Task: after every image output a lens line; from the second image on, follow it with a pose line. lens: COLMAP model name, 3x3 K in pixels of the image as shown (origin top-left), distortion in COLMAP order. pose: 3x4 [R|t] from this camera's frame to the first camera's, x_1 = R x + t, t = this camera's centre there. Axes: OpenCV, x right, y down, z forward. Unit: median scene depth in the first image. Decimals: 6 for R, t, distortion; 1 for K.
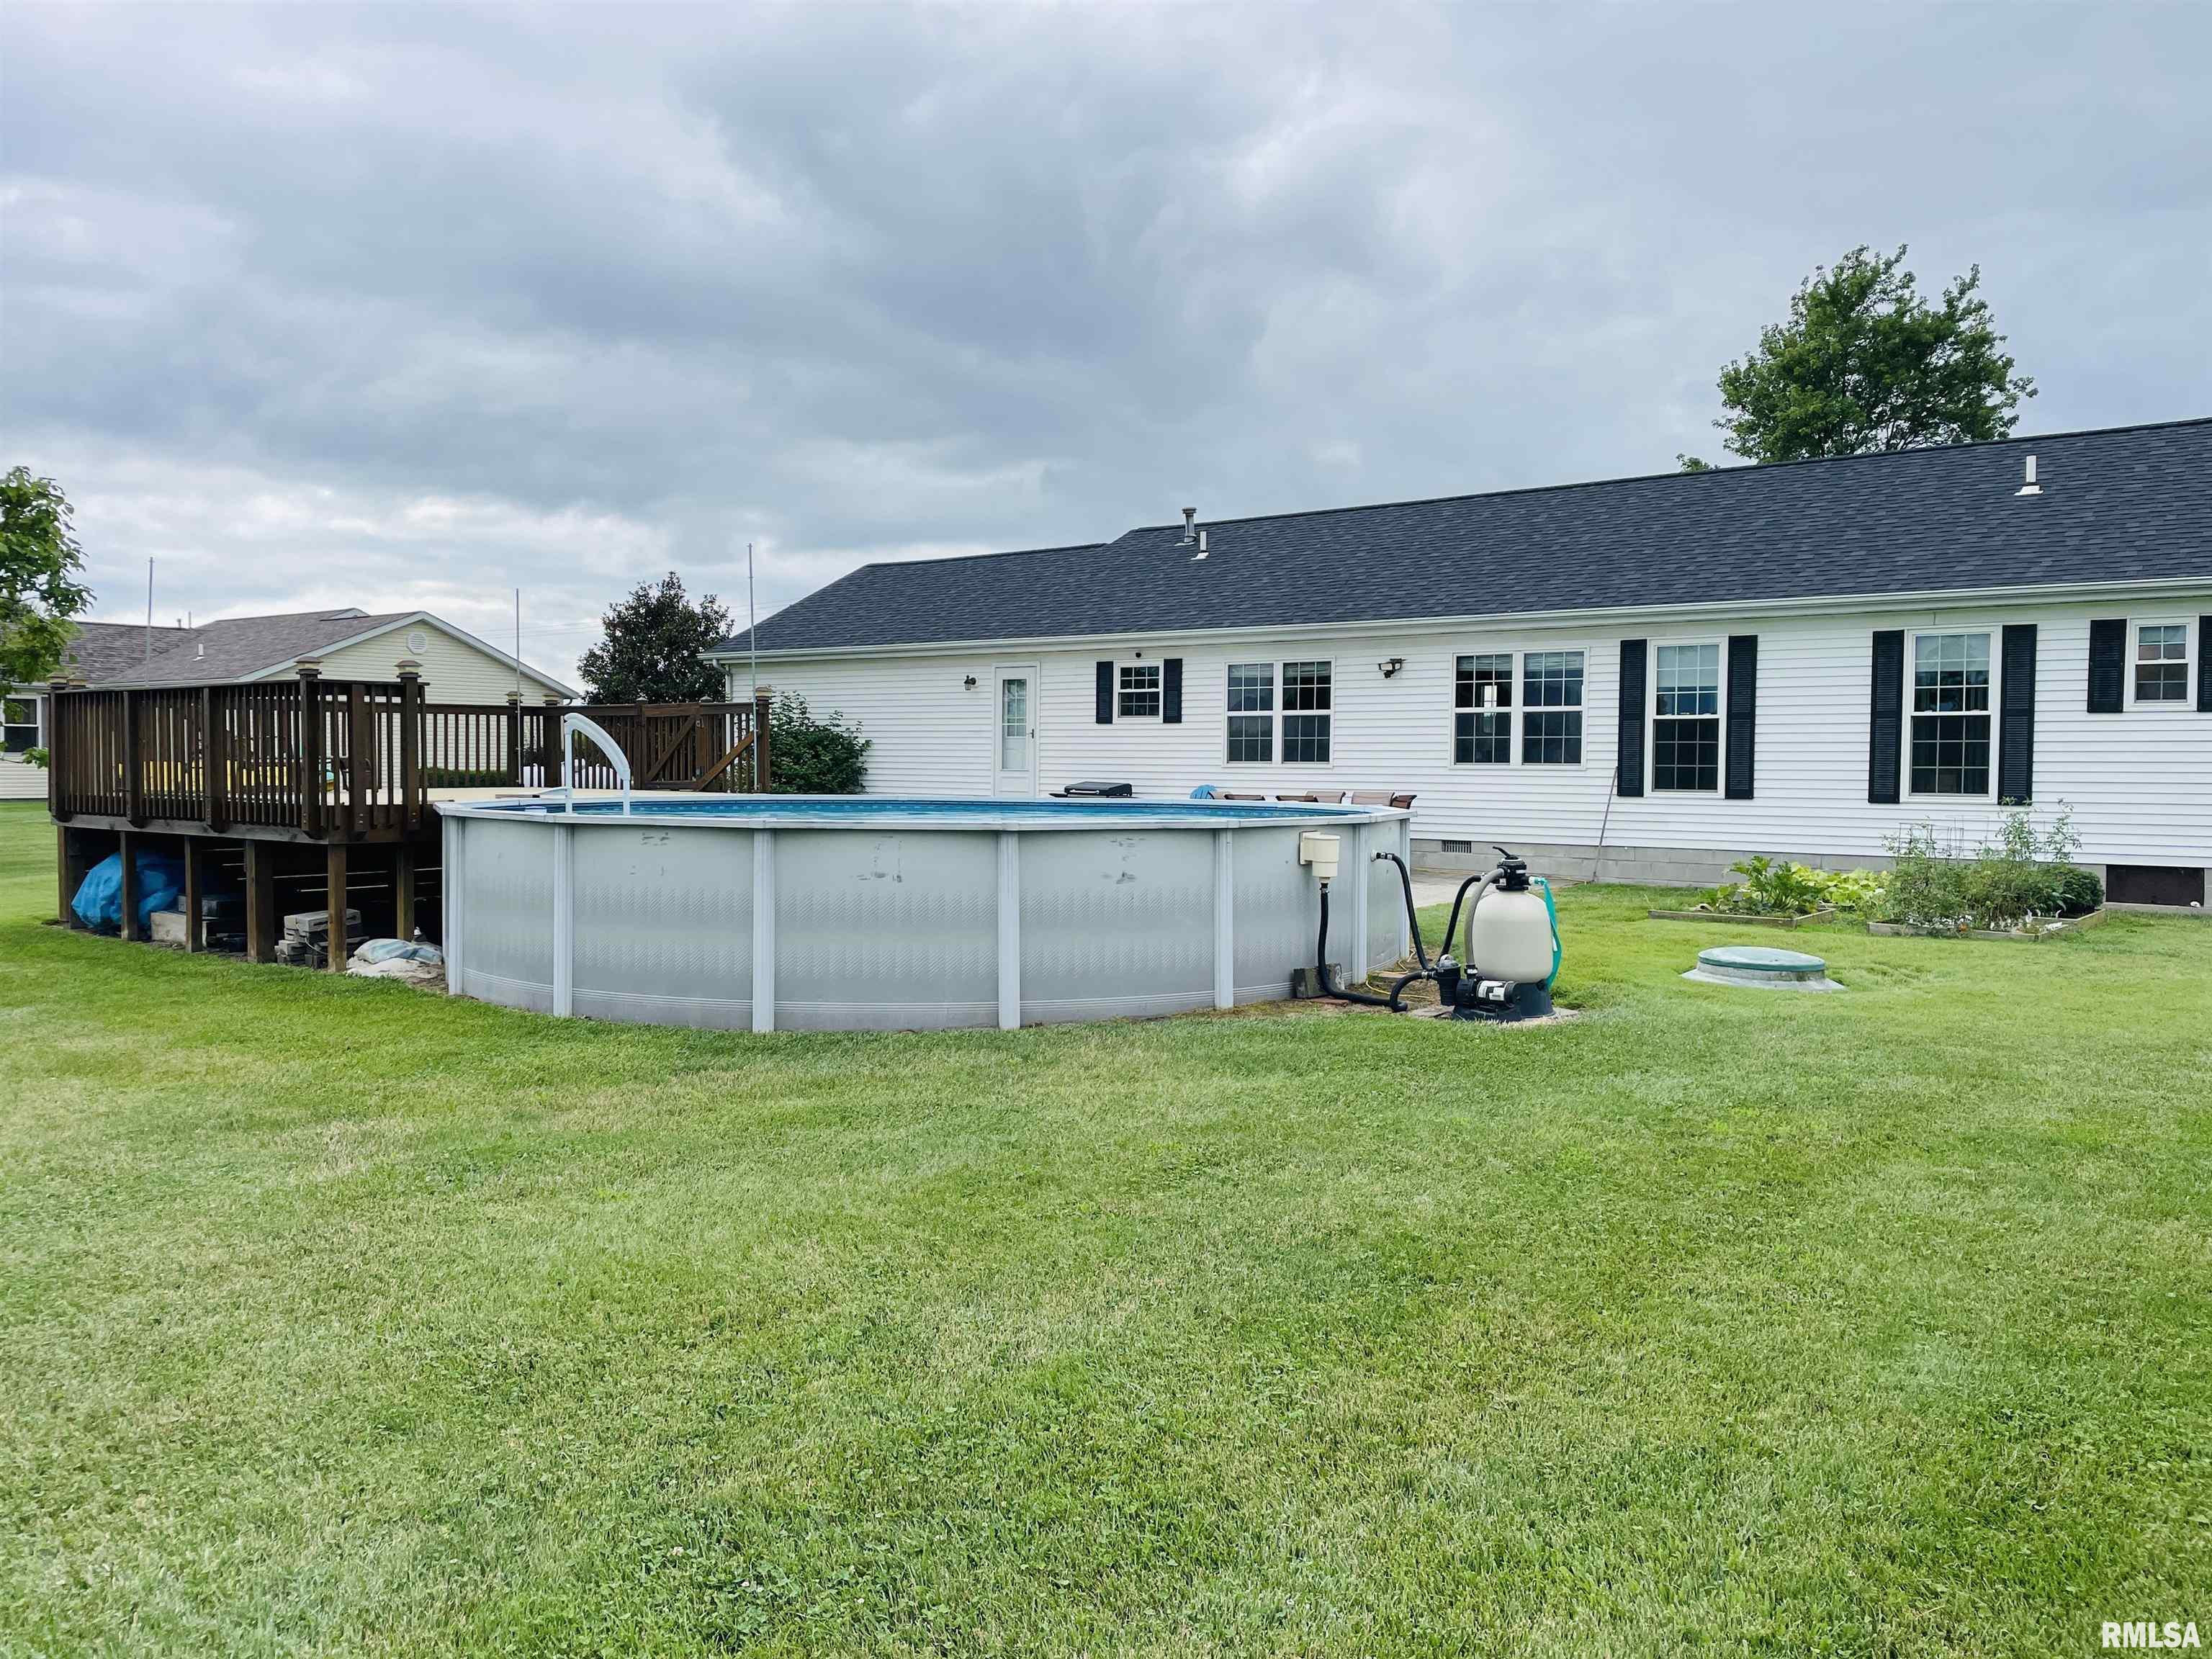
lens RADIAL K [[1661.2, 0, 1088.5], [0, 1661.2, 837.9], [0, 0, 1]] dist [0.094370, -0.116374]
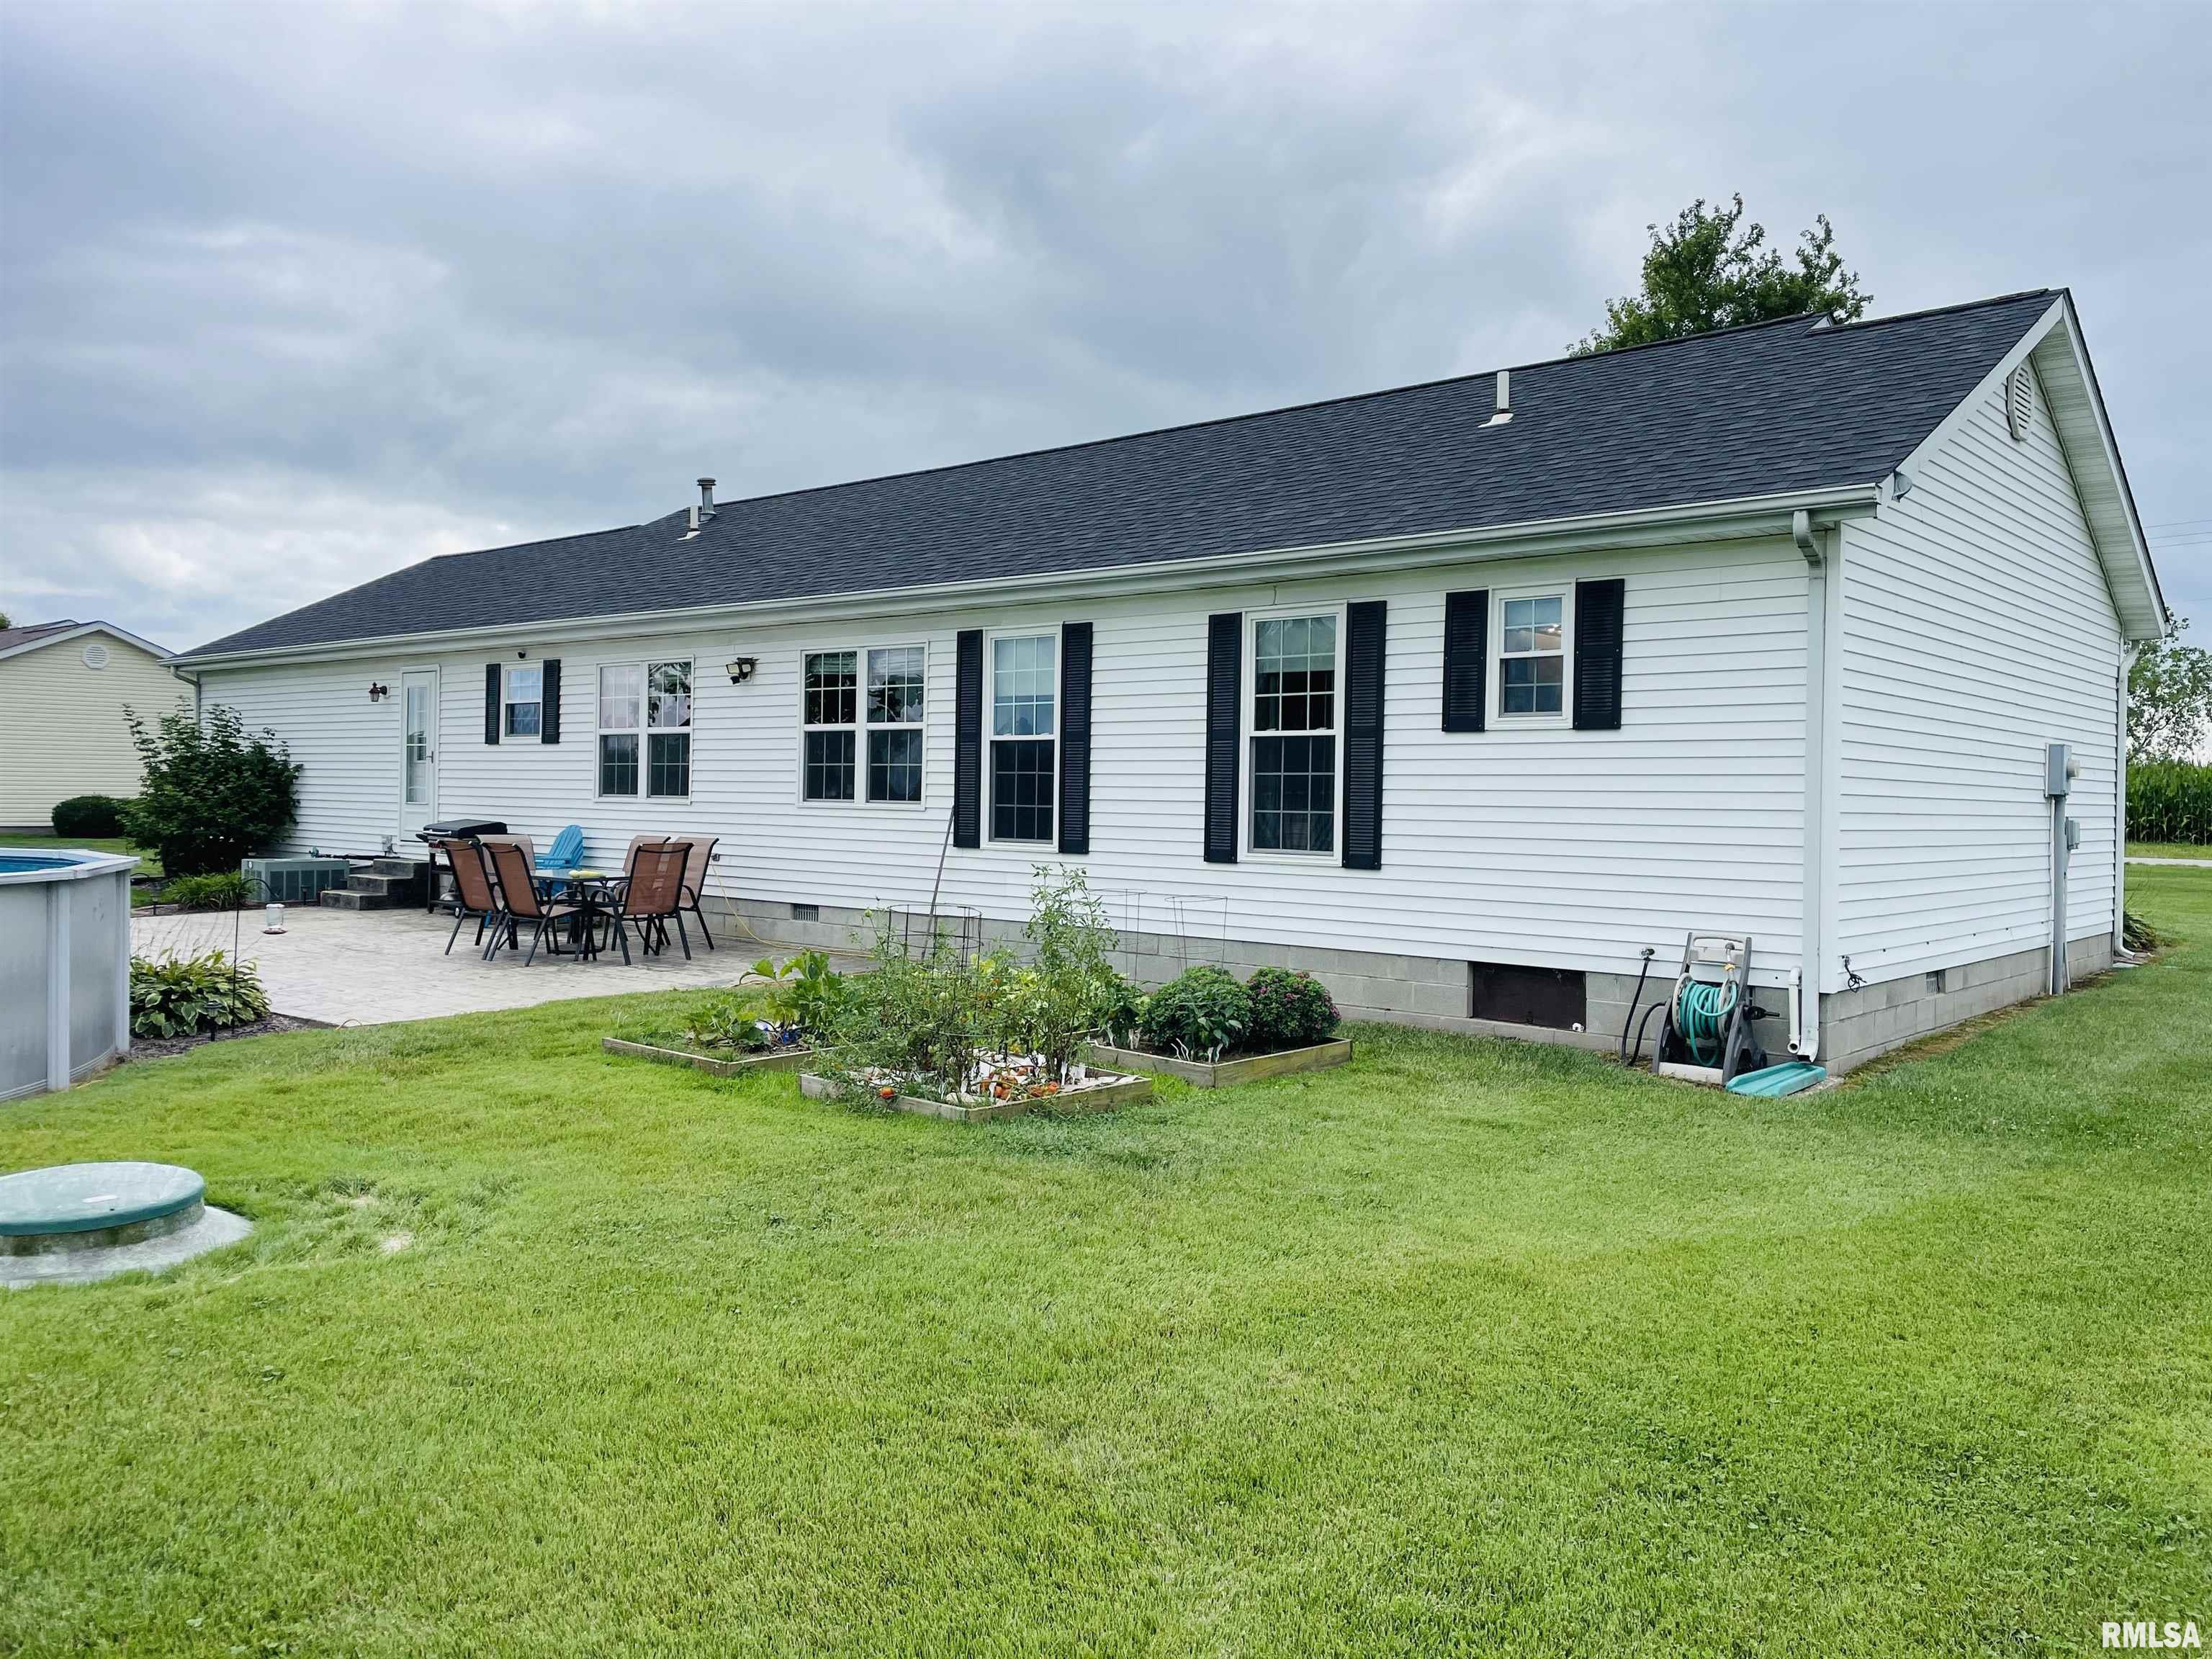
lens RADIAL K [[1661.2, 0, 1112.4], [0, 1661.2, 814.0], [0, 0, 1]] dist [0.094370, -0.116374]
pose [[0.999192, 0.002842, -0.040086, 0.429510], [-0.003990, 0.999583, -0.028594, -0.019851], [0.039988, 0.028731, 0.998787, 0.301942]]
